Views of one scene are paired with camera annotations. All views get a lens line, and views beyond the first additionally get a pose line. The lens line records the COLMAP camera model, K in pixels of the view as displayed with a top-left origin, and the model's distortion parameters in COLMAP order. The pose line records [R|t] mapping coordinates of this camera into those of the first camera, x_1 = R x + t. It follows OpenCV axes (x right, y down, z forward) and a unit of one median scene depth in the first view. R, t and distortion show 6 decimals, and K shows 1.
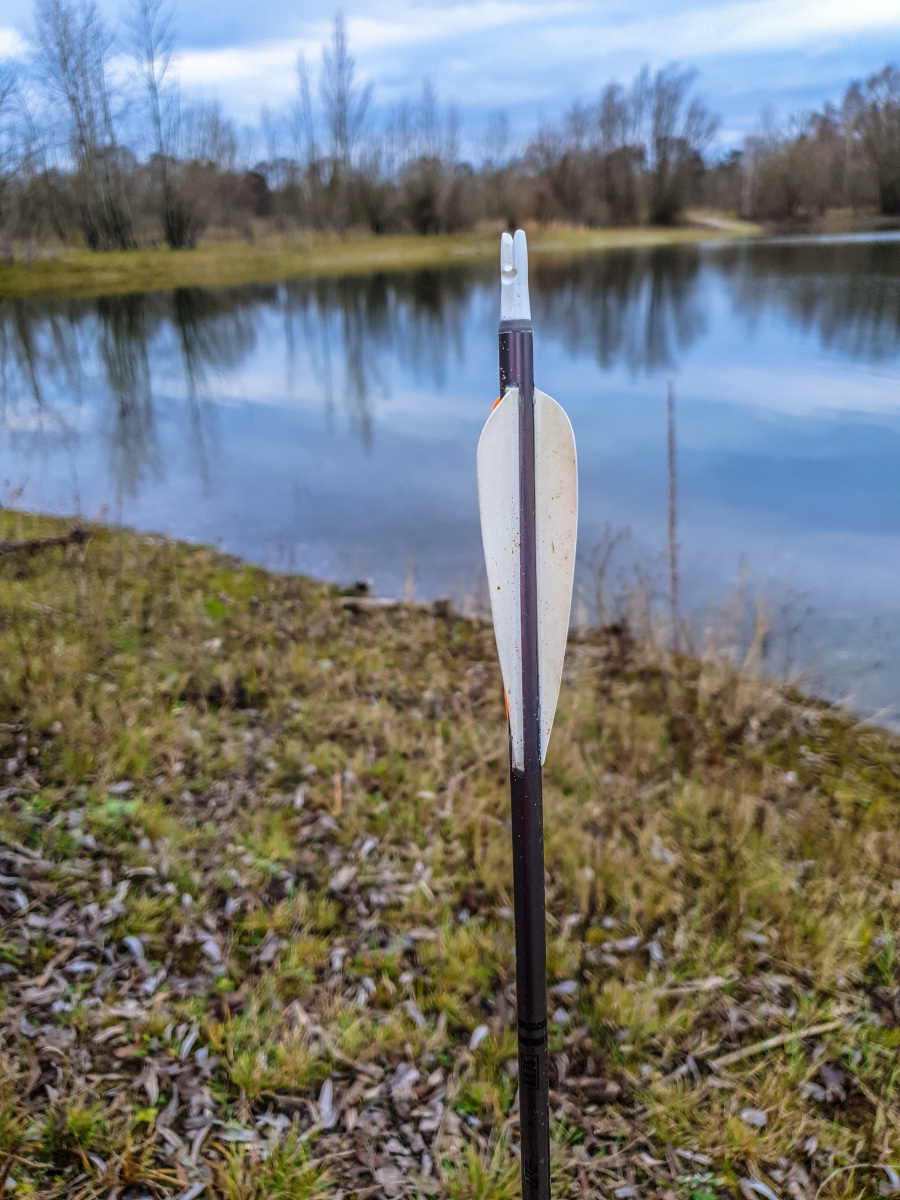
lens RADIAL K [[914.9, 0, 453.5], [0, 914.9, 558.2], [0, 0, 1]] dist [0.039045, -0.076922]
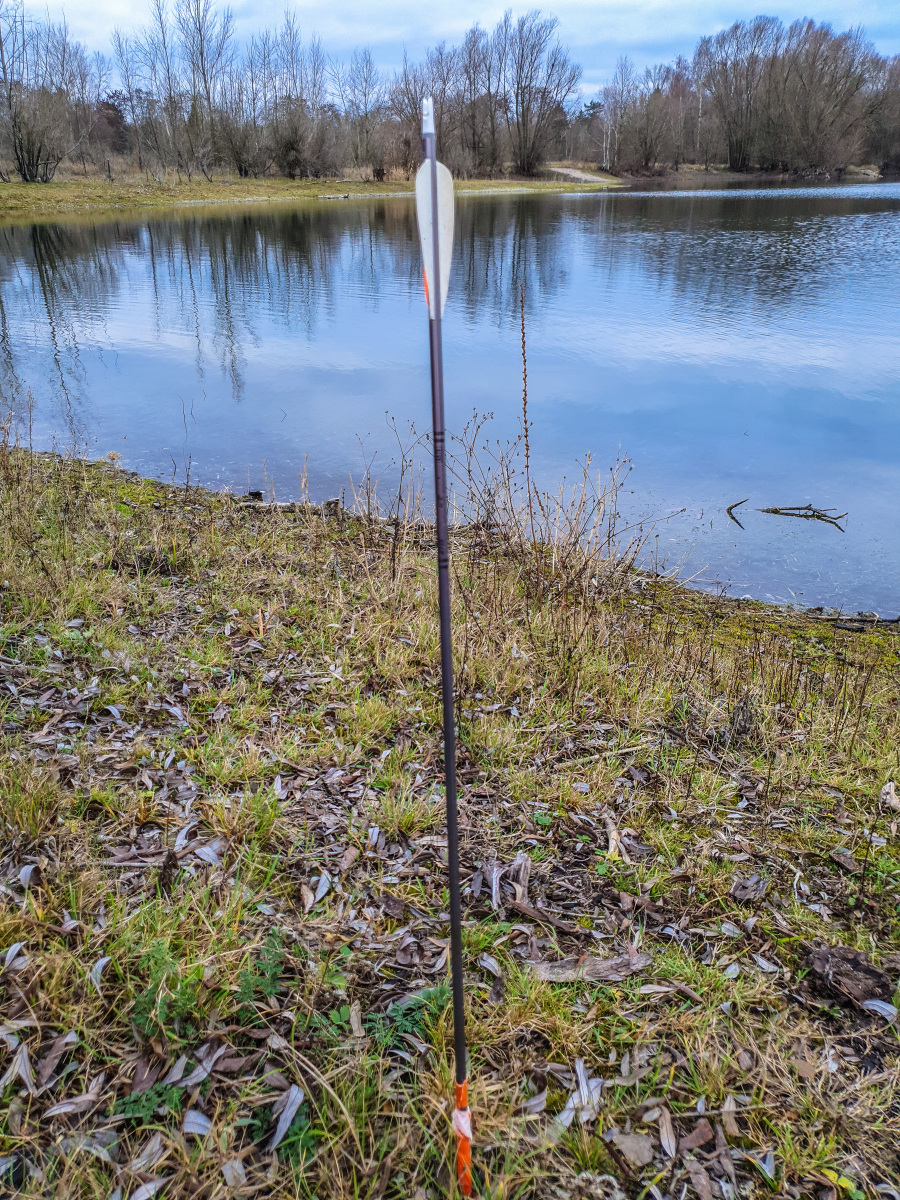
lens RADIAL K [[929.0, 0, 450.0], [0, 929.0, 600.0], [0, 0, 1]] dist [0.063607, -0.091905]
pose [[0.990732, -0.026937, 0.133134, -0.038750], [0.017113, 0.997082, 0.074391, 0.132452], [-0.134749, -0.071423, 0.988302, -0.249893]]
